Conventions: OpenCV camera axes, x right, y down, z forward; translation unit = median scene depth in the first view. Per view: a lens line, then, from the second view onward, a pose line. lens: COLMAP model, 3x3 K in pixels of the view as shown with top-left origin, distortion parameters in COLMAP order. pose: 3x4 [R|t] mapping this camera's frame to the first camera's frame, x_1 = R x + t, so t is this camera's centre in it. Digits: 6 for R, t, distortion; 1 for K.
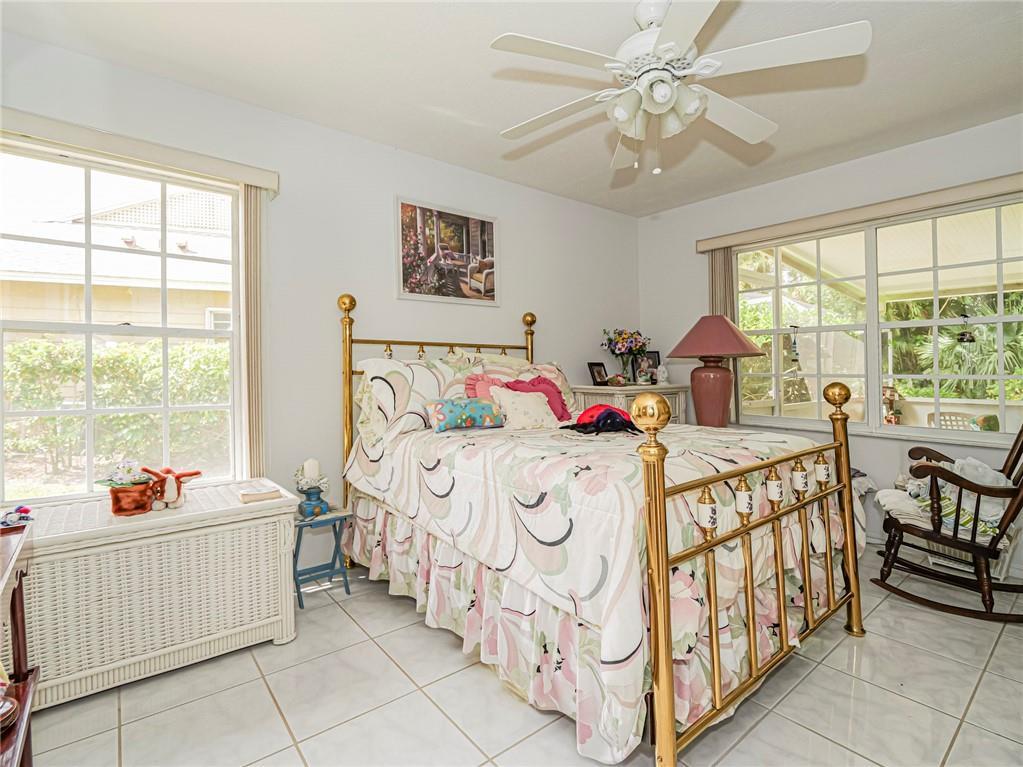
lens RADIAL K [[499.0, 0, 511.9], [0, 499.0, 380.9], [0, 0, 1]] dist [-0.005674, -0.001264]
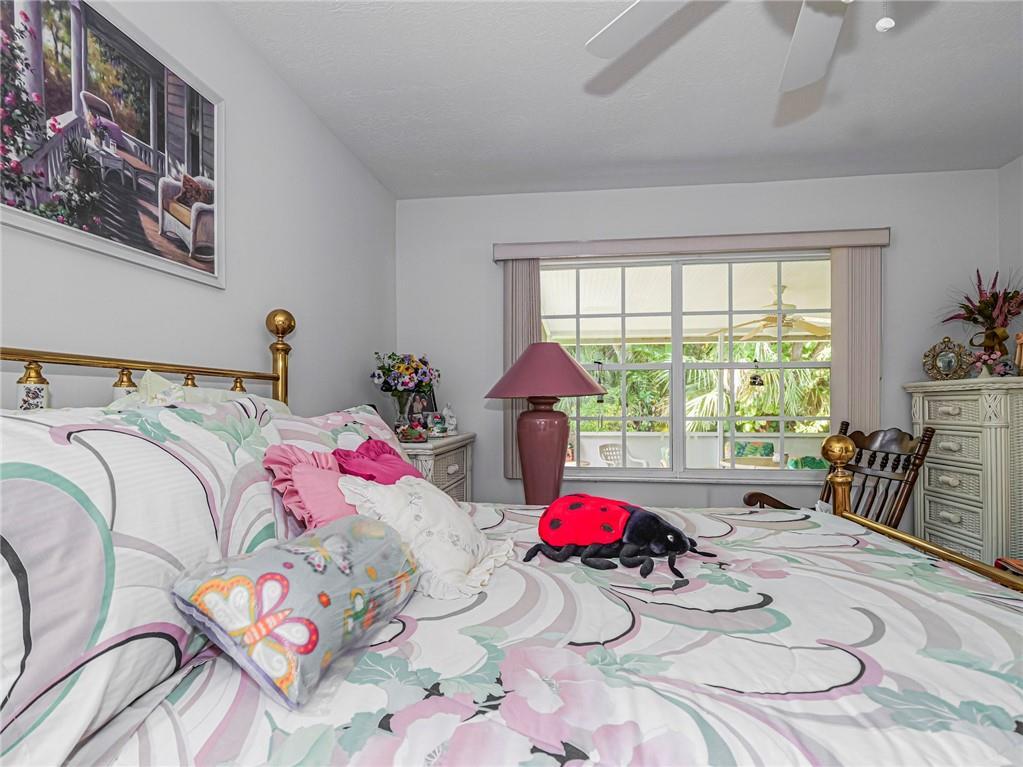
lens RADIAL K [[499.0, 0, 494.0], [0, 499.0, 398.1], [0, 0, 1]] dist [-0.005674, -0.001264]
pose [[0.722175, 0.002584, 0.691705, -0.171256], [0.020670, 0.999466, -0.025314, -0.029463], [-0.691401, 0.032578, 0.721736, 0.505136]]
